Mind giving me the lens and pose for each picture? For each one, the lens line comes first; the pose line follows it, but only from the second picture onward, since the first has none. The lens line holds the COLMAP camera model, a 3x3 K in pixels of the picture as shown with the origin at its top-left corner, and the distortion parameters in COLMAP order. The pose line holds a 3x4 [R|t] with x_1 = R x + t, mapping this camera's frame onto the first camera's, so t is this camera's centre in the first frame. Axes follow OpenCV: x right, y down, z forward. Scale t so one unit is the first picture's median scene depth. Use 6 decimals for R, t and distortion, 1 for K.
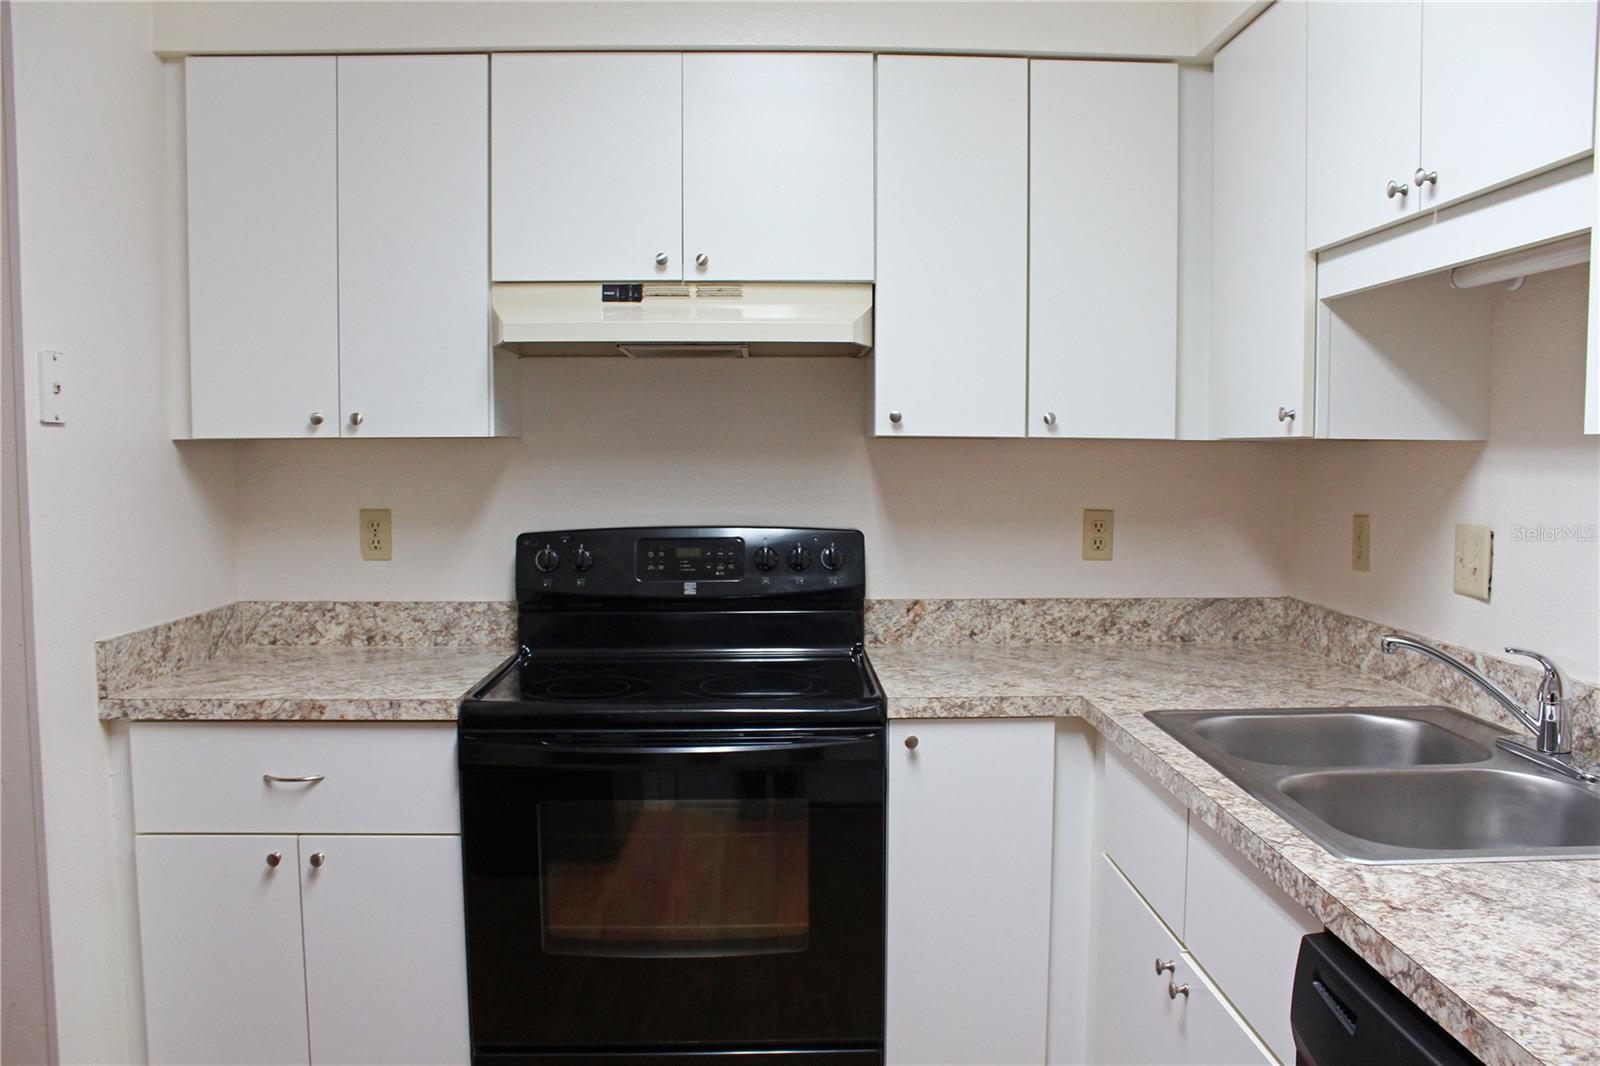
lens RADIAL K [[1318.4, 0, 817.4], [0, 1318.4, 560.8], [0, 0, 1]] dist [-0.160835, 0.139919]
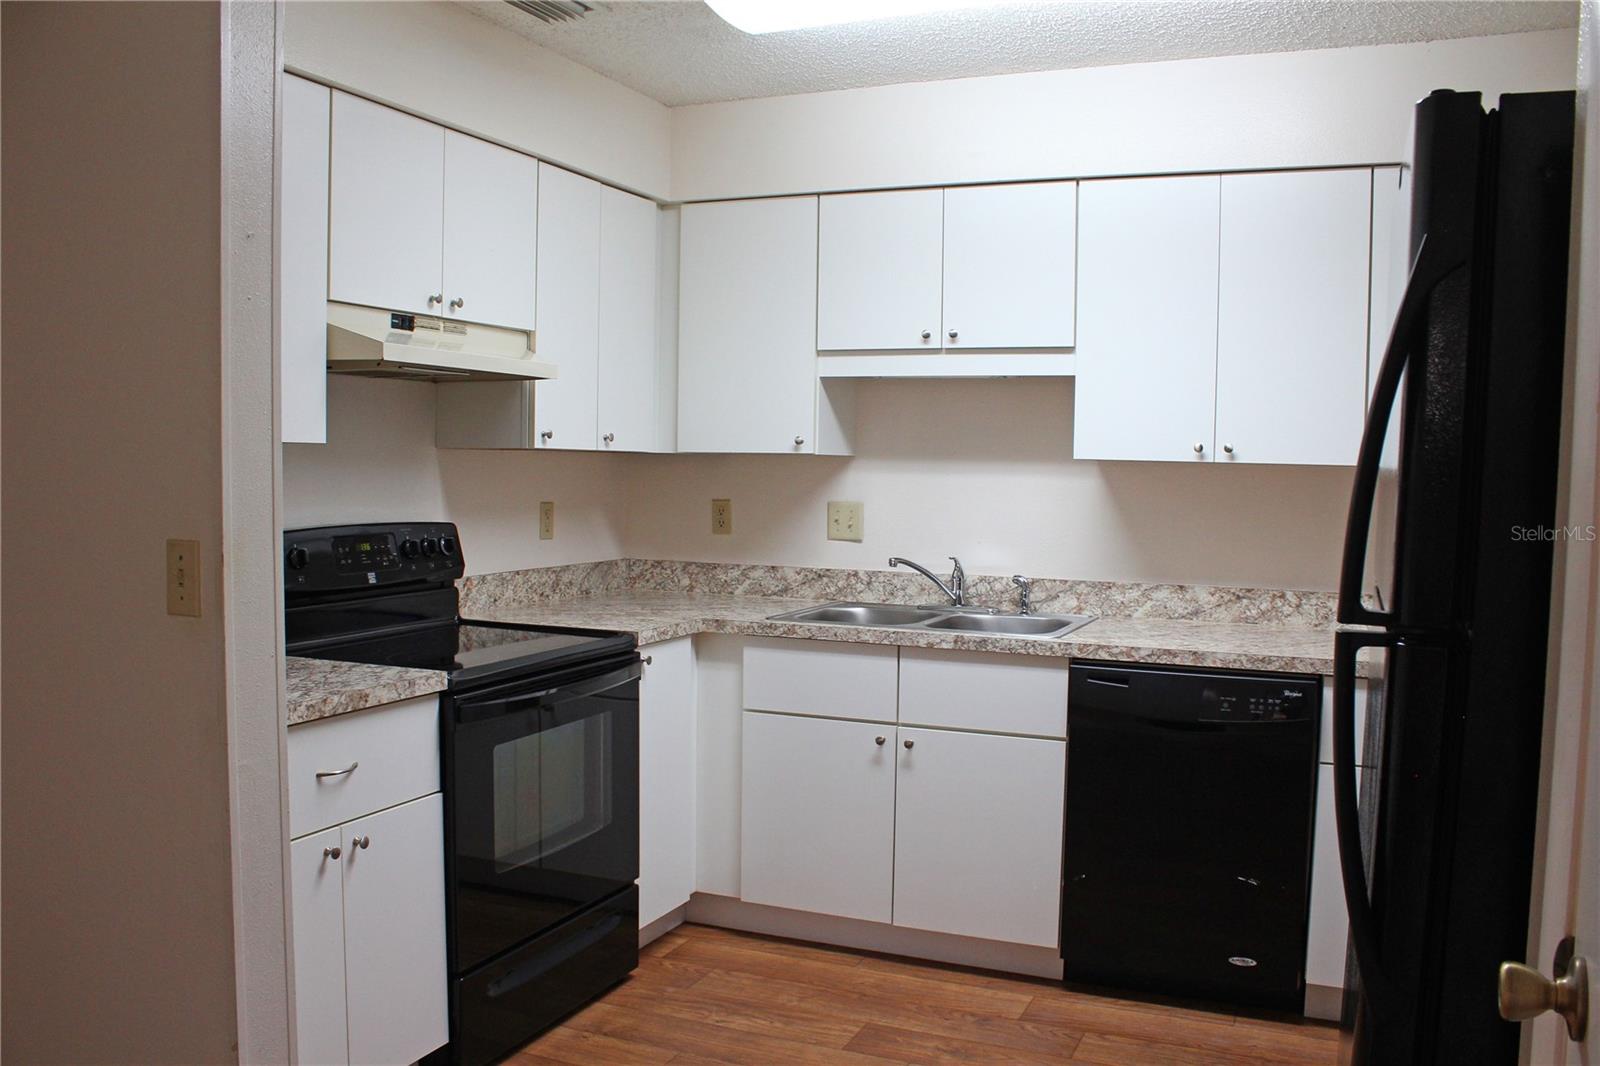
lens RADIAL K [[1347.2, 0, 819.7], [0, 1347.2, 564.1], [0, 0, 1]] dist [-0.162097, 0.161893]
pose [[0.429977, -0.060585, 0.900805, -1.064161], [0.060805, 0.997424, 0.038060, -0.012186], [-0.900790, 0.038408, 0.432553, 0.164069]]
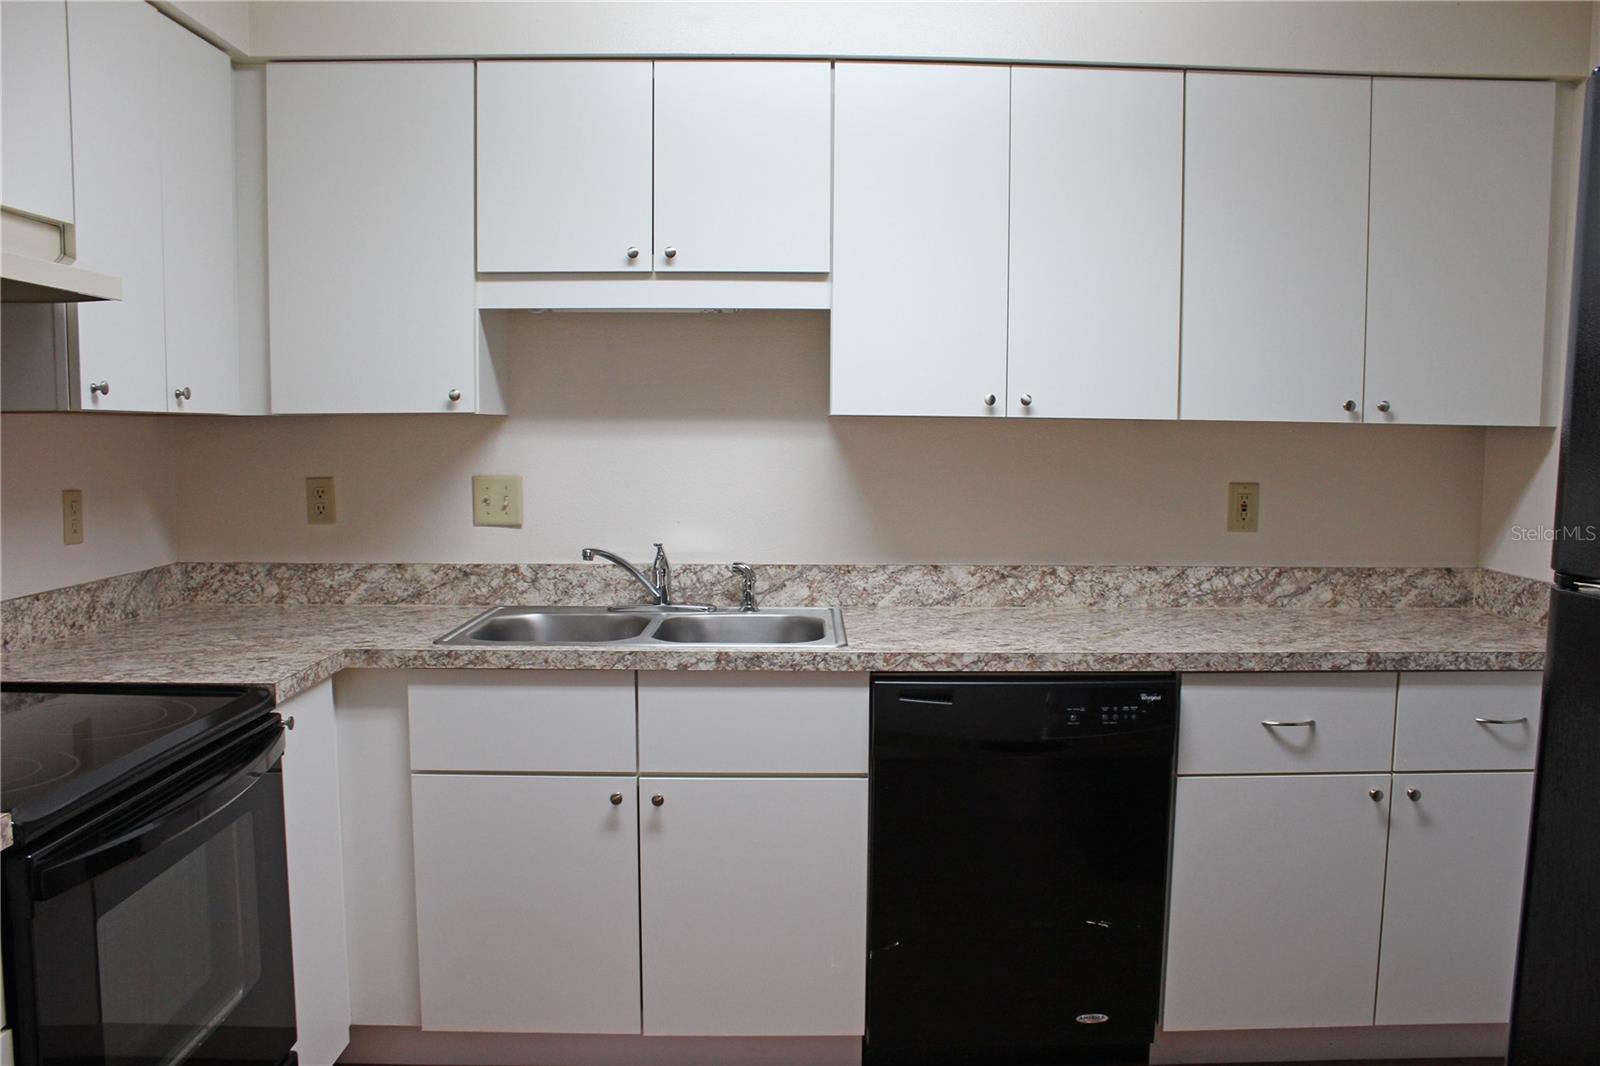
lens RADIAL K [[1318.4, 0, 817.4], [0, 1318.4, 560.8], [0, 0, 1]] dist [-0.160835, 0.139919]
pose [[0.028954, -0.102221, 0.994340, -0.775582], [0.079434, 0.991847, 0.099652, -0.042292], [-0.996420, 0.076099, 0.036837, 0.507453]]
